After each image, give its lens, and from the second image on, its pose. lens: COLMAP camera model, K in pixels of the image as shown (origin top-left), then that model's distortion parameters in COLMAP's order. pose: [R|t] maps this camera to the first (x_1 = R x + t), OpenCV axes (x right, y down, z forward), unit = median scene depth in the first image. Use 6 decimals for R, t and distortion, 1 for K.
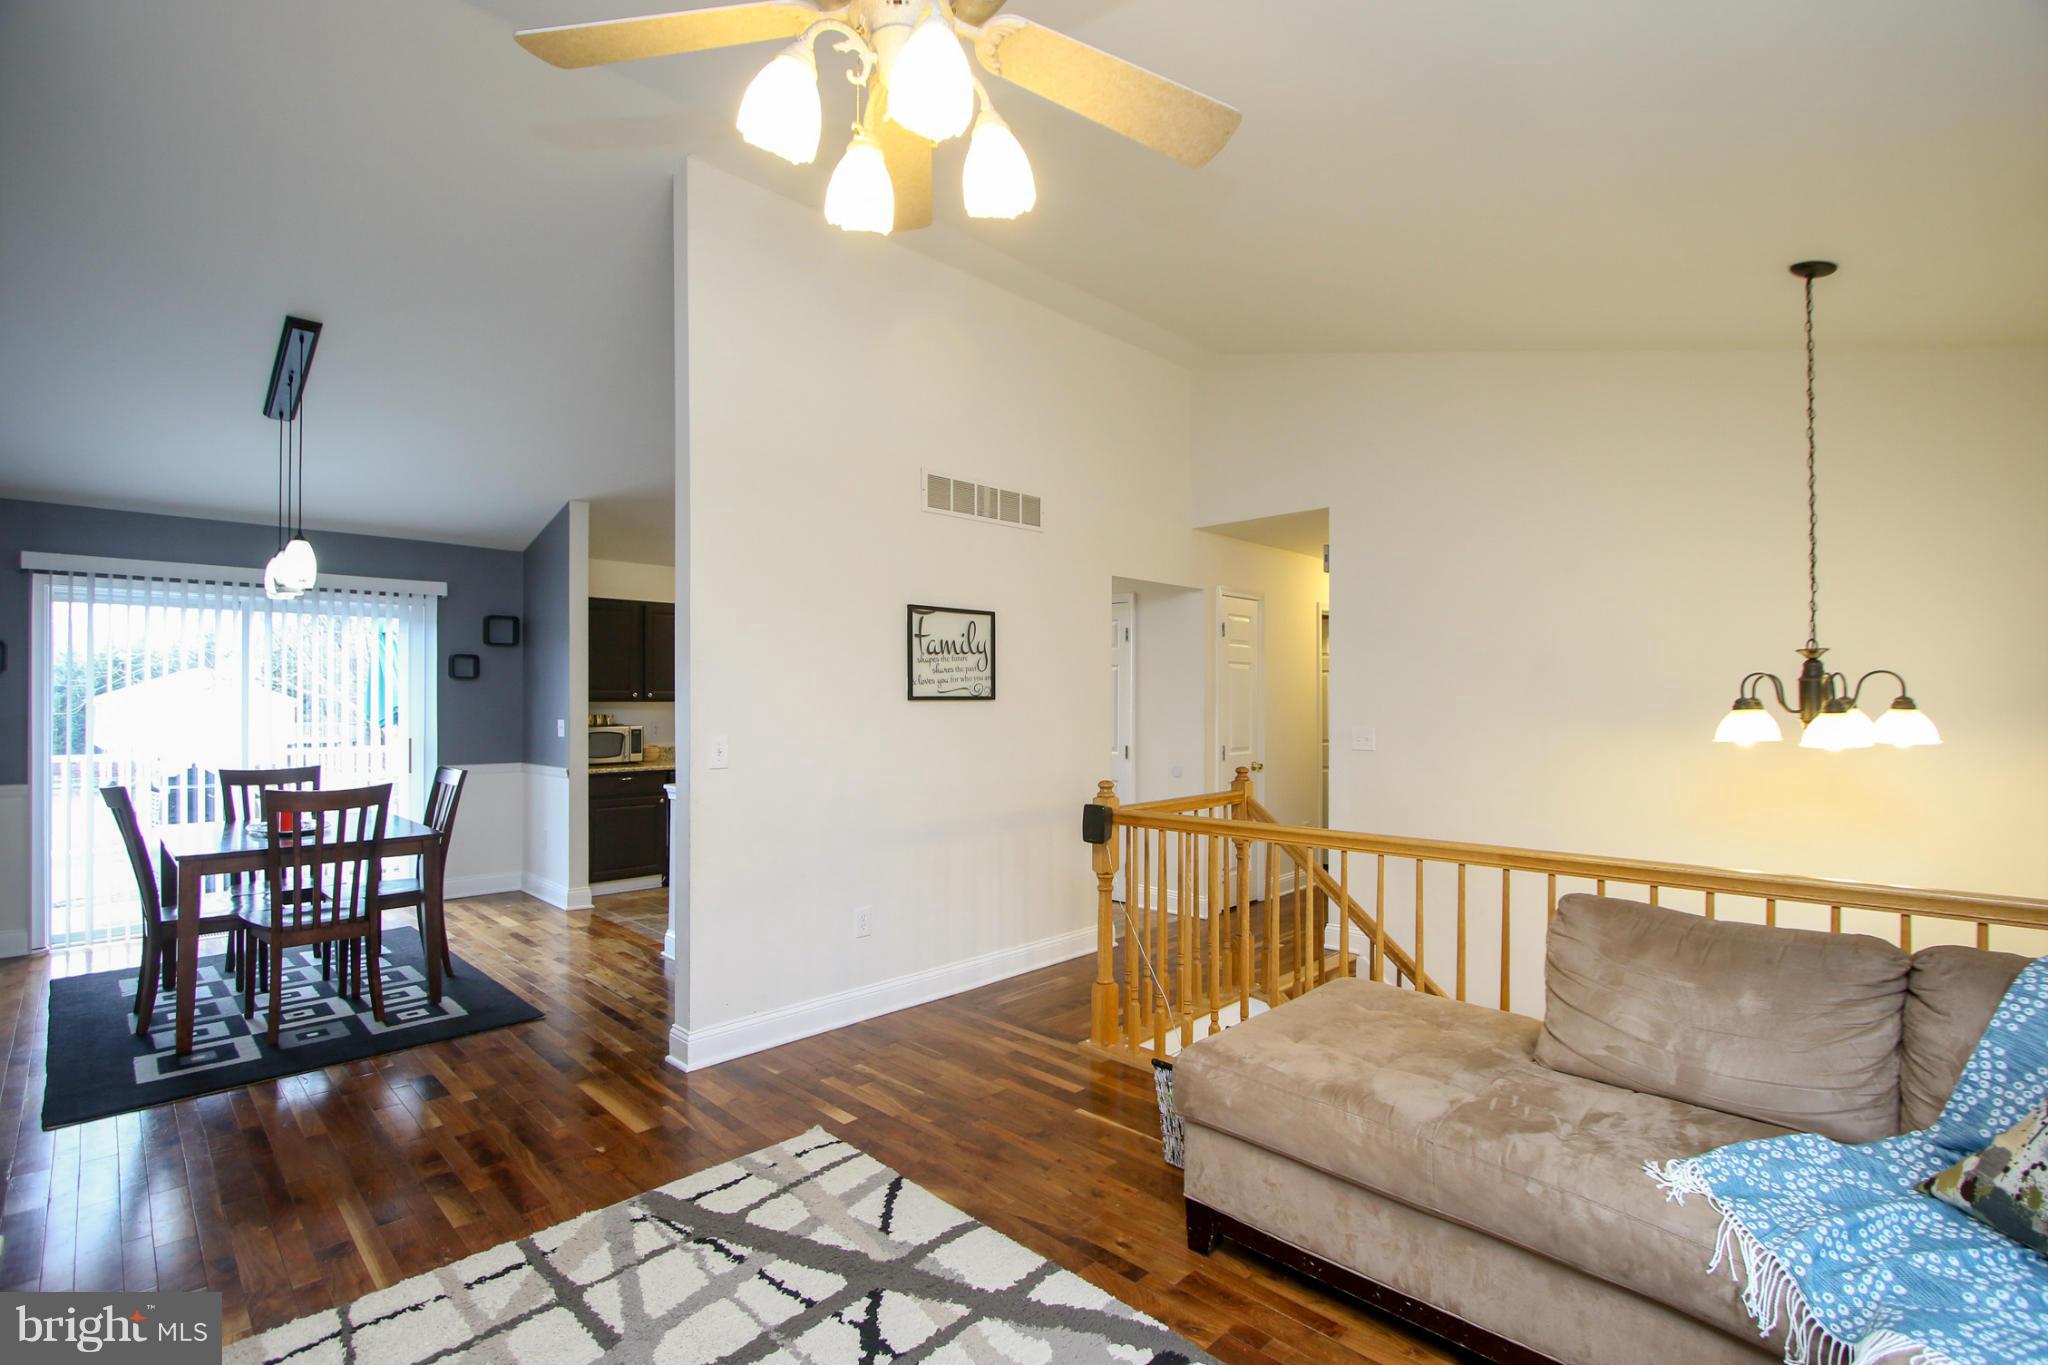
lens RADIAL K [[945.4, 0, 1033.2], [0, 945.4, 691.5], [0, 0, 1]] dist [-0.016140, -0.000211]
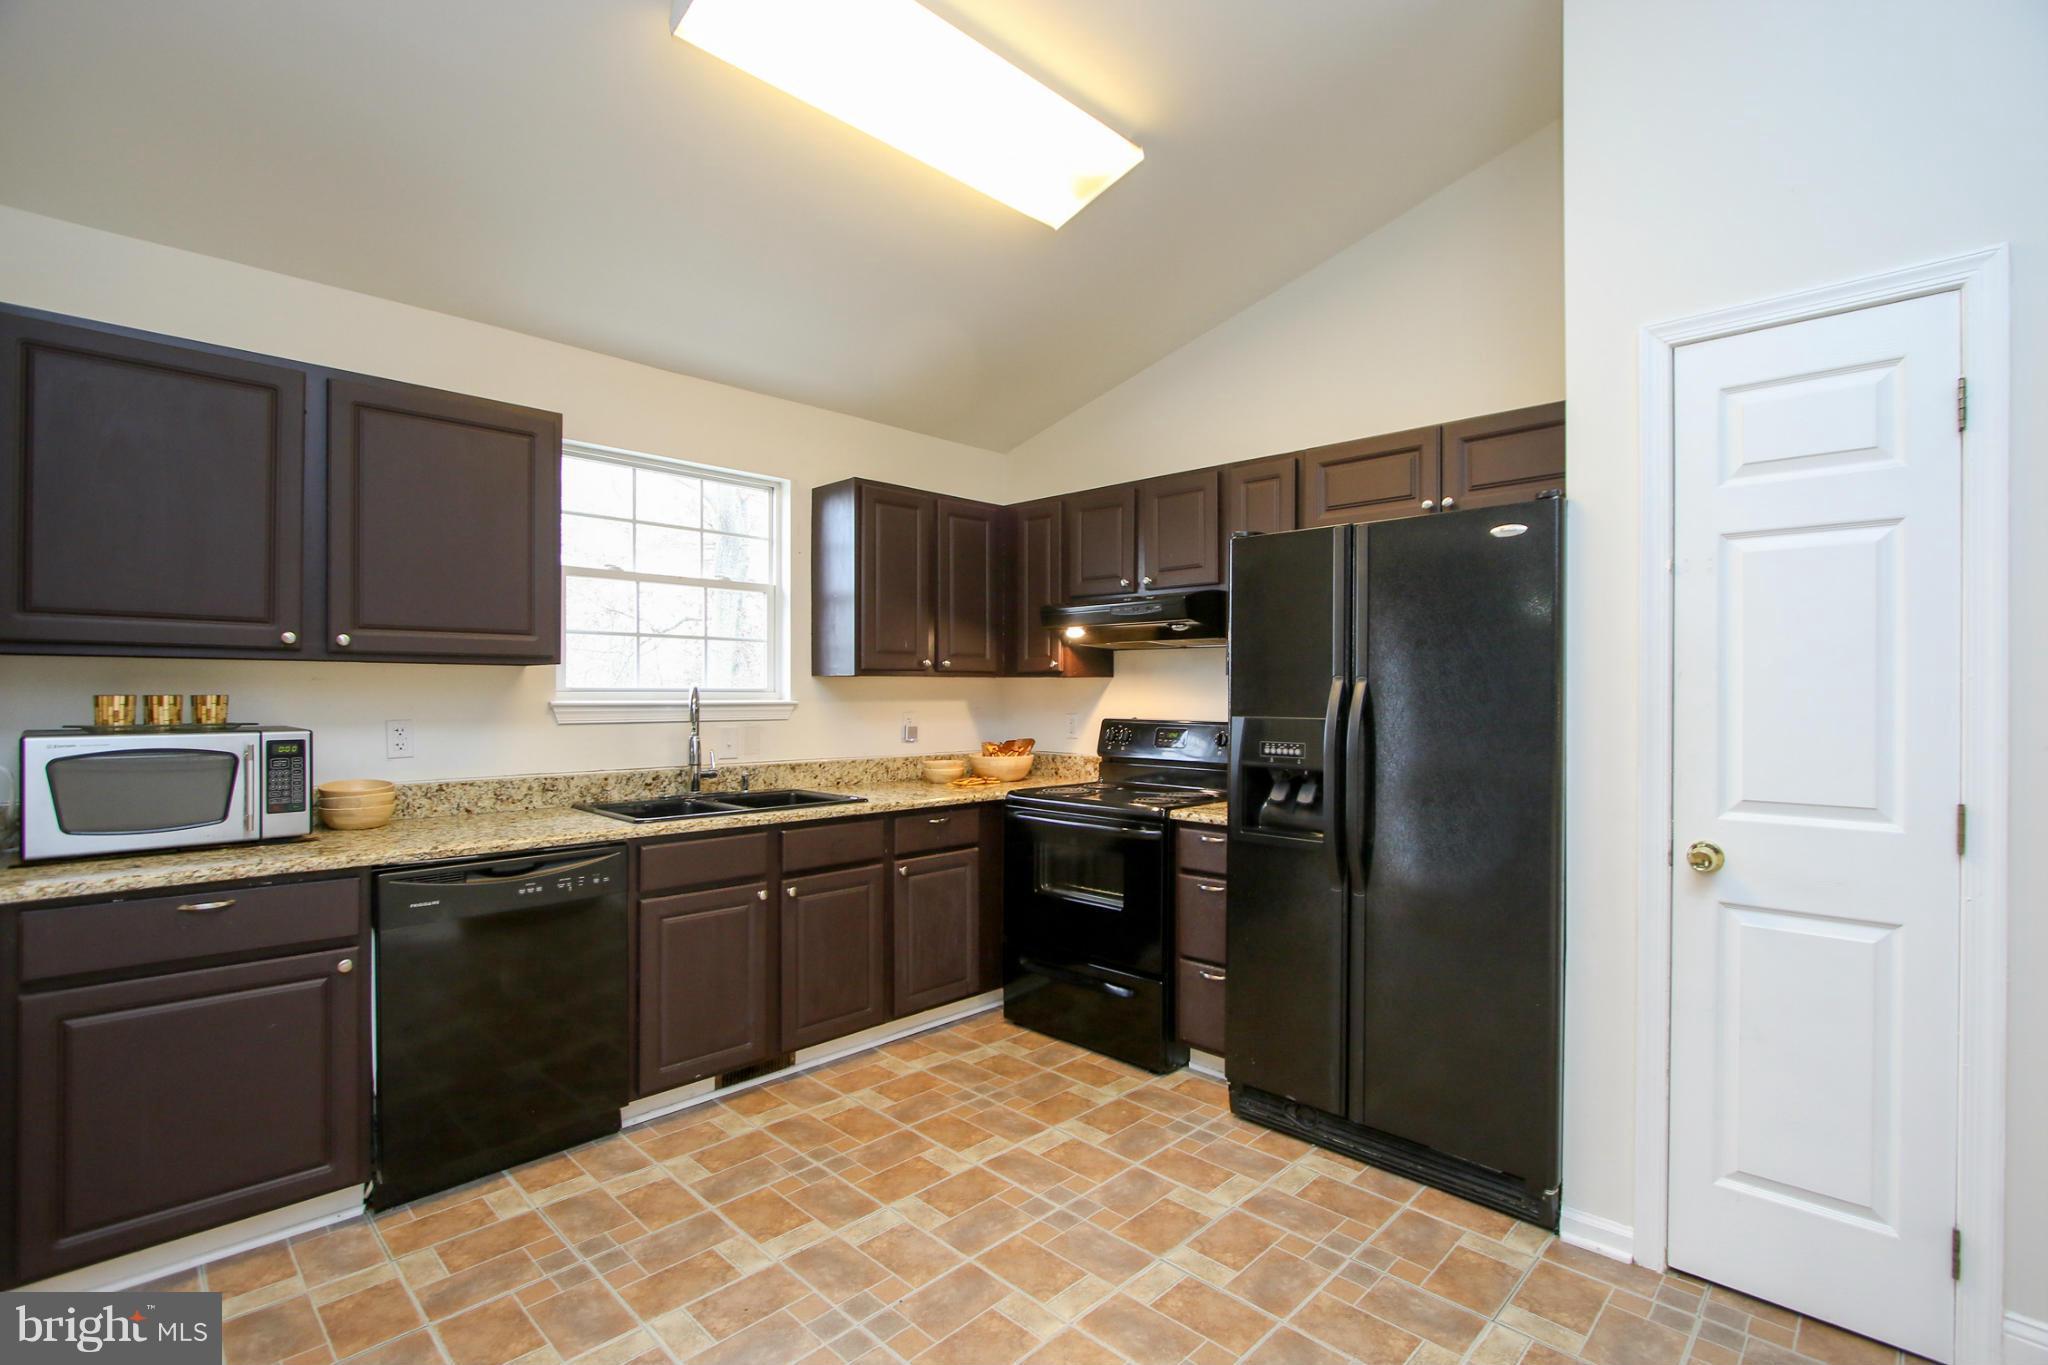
lens RADIAL K [[945.4, 0, 1033.2], [0, 945.4, 691.5], [0, 0, 1]] dist [-0.016140, -0.000211]
pose [[0.999973, 0.005287, 0.005021, -0.458463], [-0.005340, 0.999931, 0.010449, 0.053982], [-0.004966, -0.010476, 0.999933, 1.997383]]
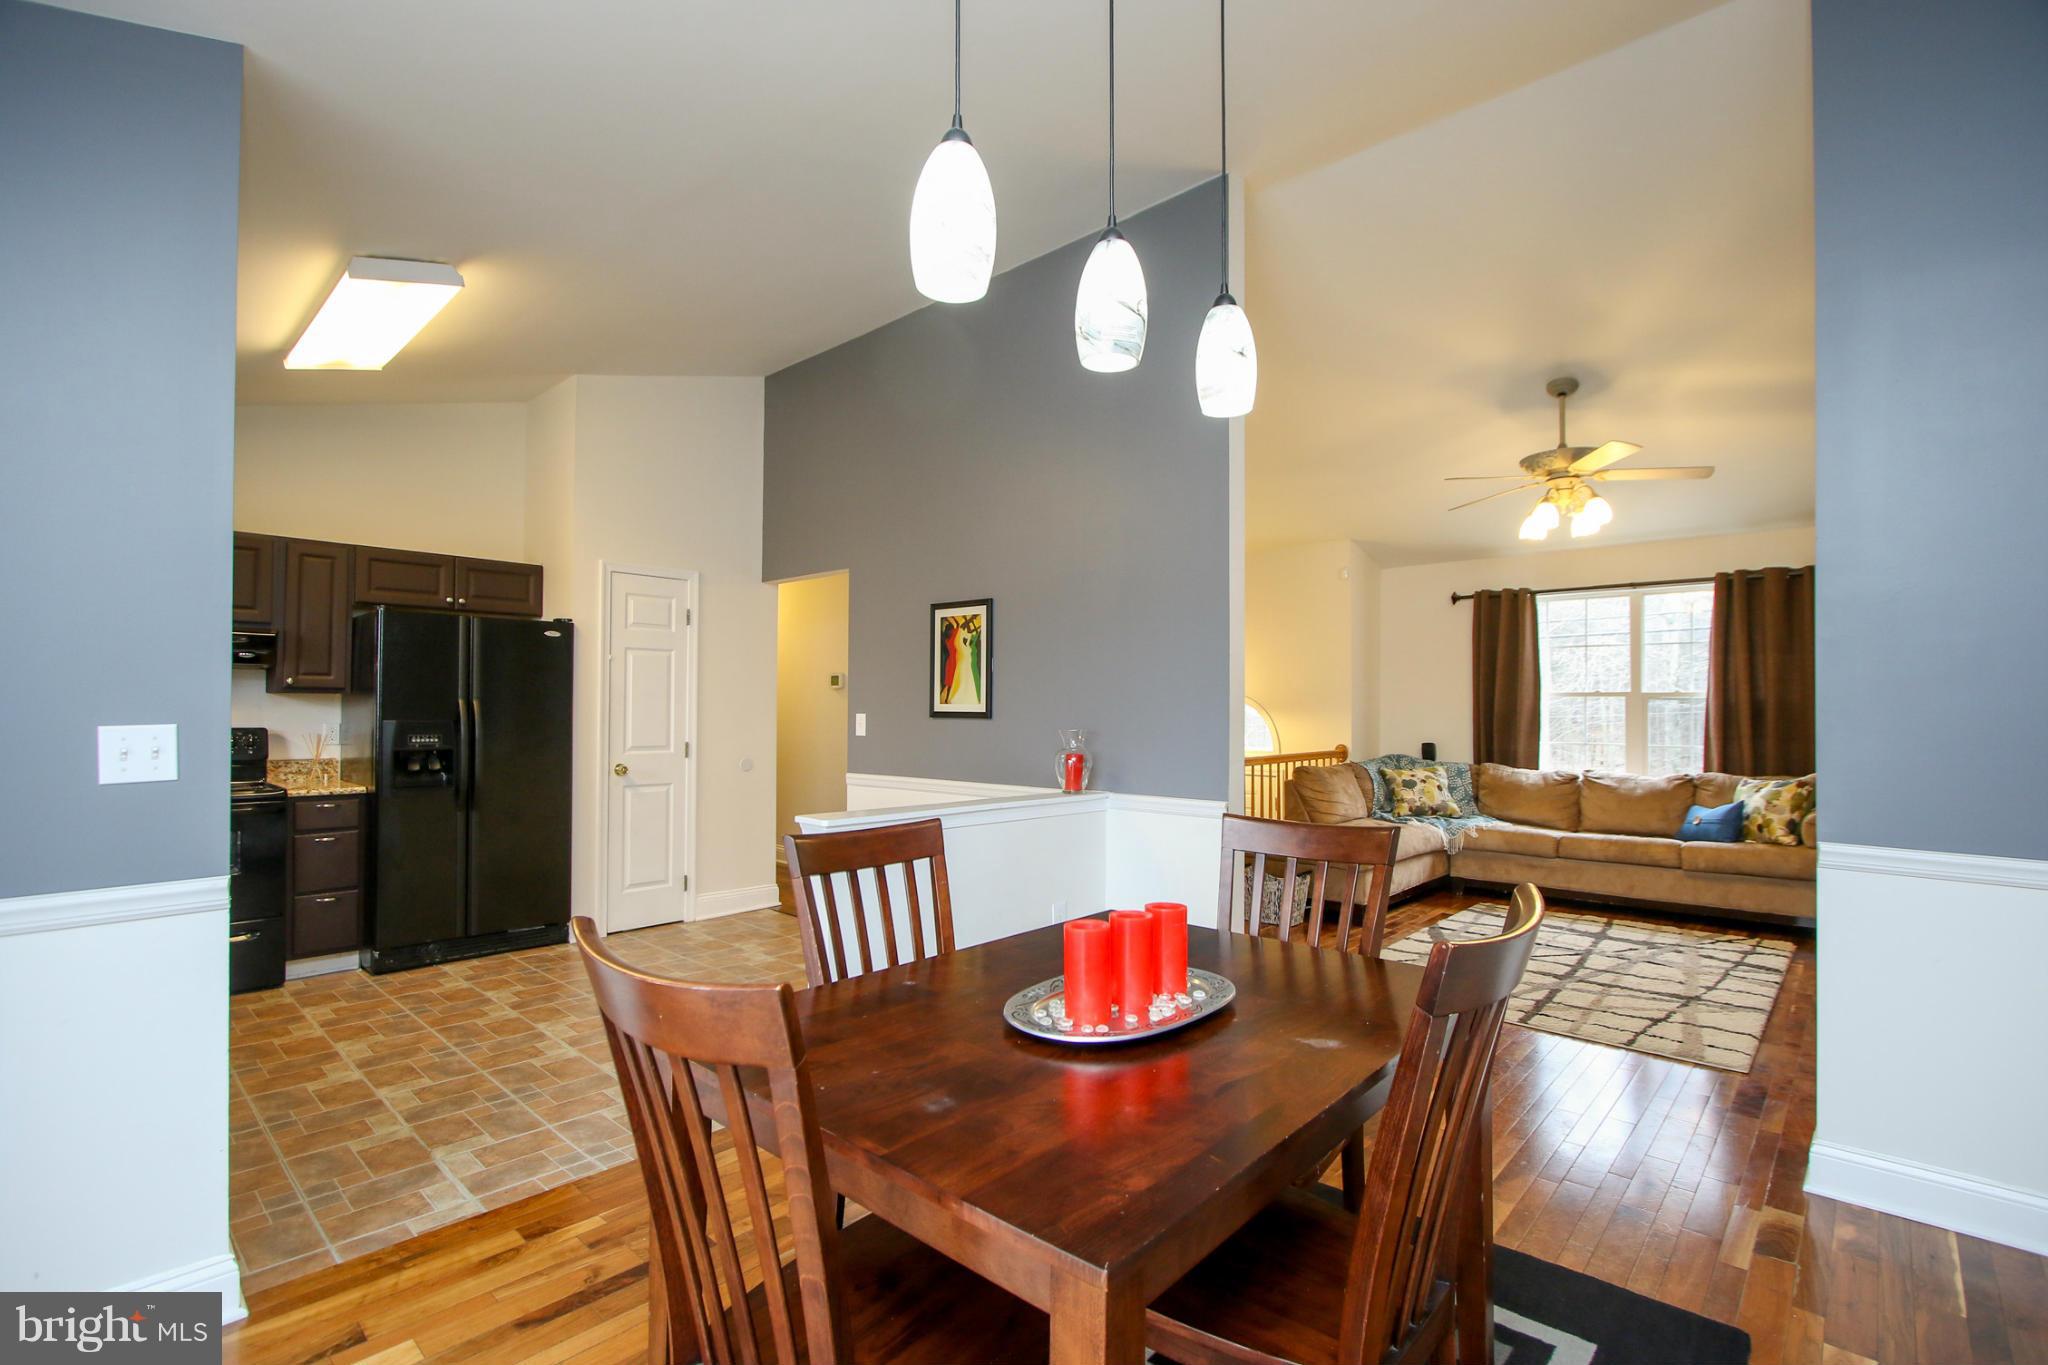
lens RADIAL K [[921.0, 0, 1061.5], [0, 921.0, 690.6], [0, 0, 1]] dist [0.000086, 0.000020]
pose [[-0.055162, 0.013691, 0.998384, -2.131617], [-0.011463, 0.999831, -0.014345, 0.043153], [-0.998412, -0.012236, -0.054996, 1.916850]]
